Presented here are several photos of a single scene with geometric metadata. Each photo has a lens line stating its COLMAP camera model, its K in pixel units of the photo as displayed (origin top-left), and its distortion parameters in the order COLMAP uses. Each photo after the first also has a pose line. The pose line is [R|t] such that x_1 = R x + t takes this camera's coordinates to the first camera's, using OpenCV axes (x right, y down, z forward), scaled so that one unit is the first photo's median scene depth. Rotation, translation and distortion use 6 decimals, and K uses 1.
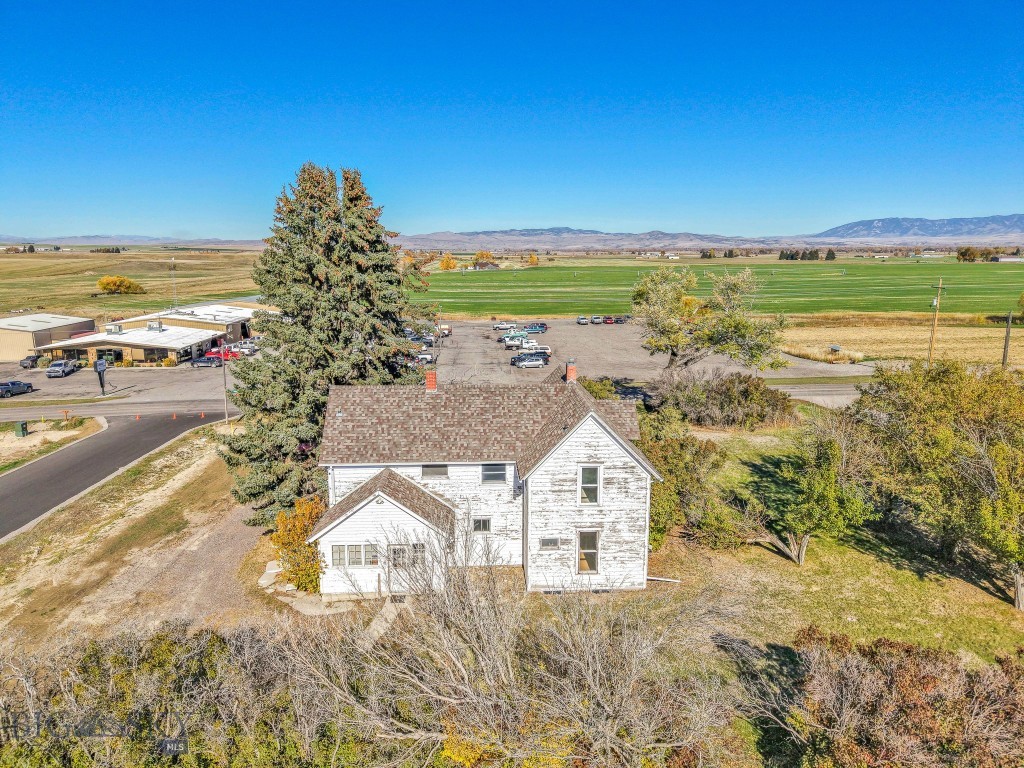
lens RADIAL K [[684.6, 0, 509.4], [0, 684.6, 385.3], [0, 0, 1]] dist [0.029738, -0.030775]
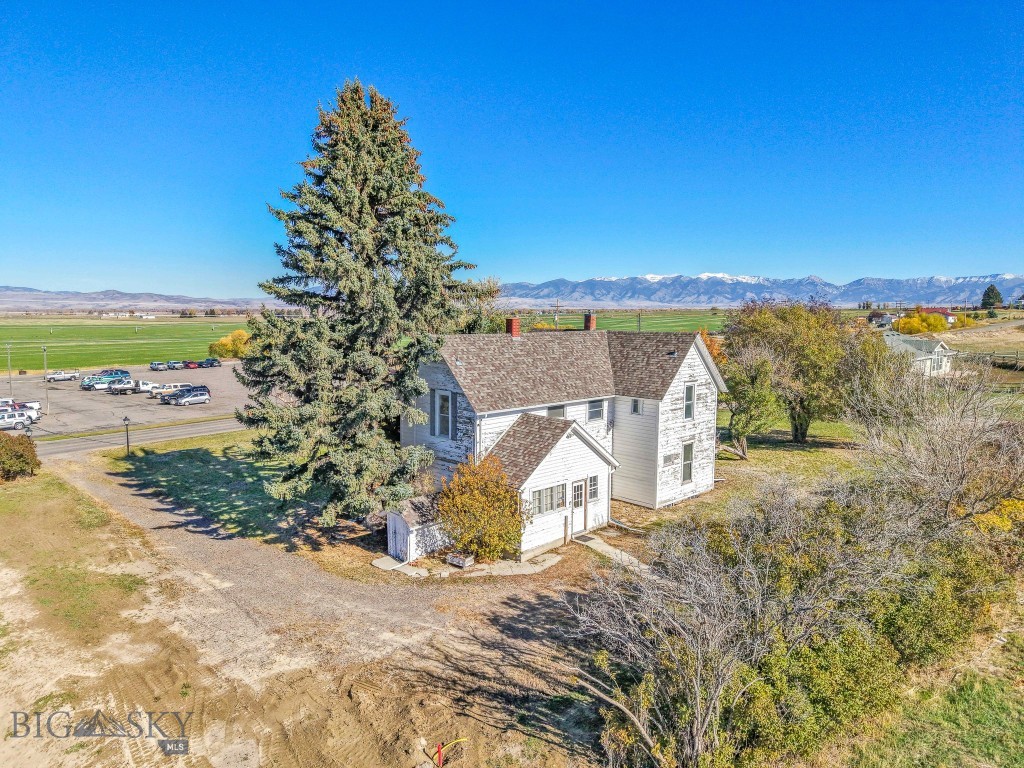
lens RADIAL K [[684.6, 0, 512.3], [0, 684.6, 389.0], [0, 0, 1]] dist [0.029738, -0.030775]
pose [[0.745585, -0.073126, 0.662386, -0.756692], [0.127463, 0.991259, -0.034041, 0.110794], [-0.654107, 0.109810, 0.748389, 0.294179]]
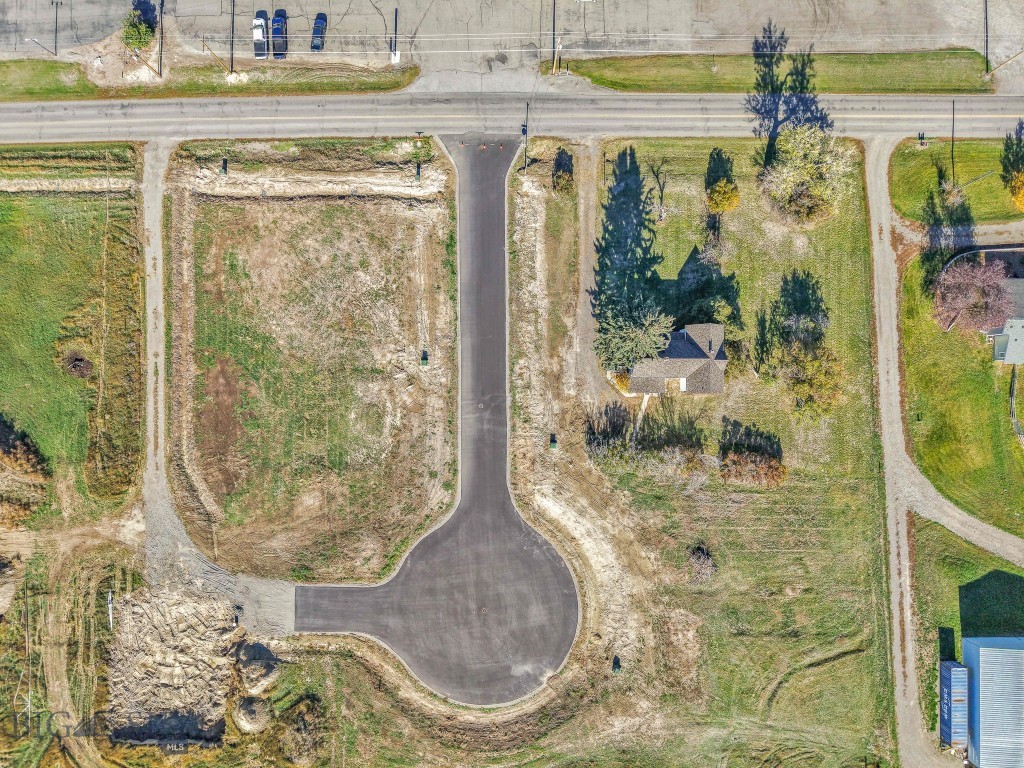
lens RADIAL K [[684.6, 0, 522.3], [0, 684.6, 375.2], [0, 0, 1]] dist [0.029738, -0.030775]
pose [[0.999044, 0.039860, 0.017978, -0.855775], [-0.026018, 0.211446, 0.977043, -3.169755], [0.035143, -0.976577, 0.212281, 0.206287]]
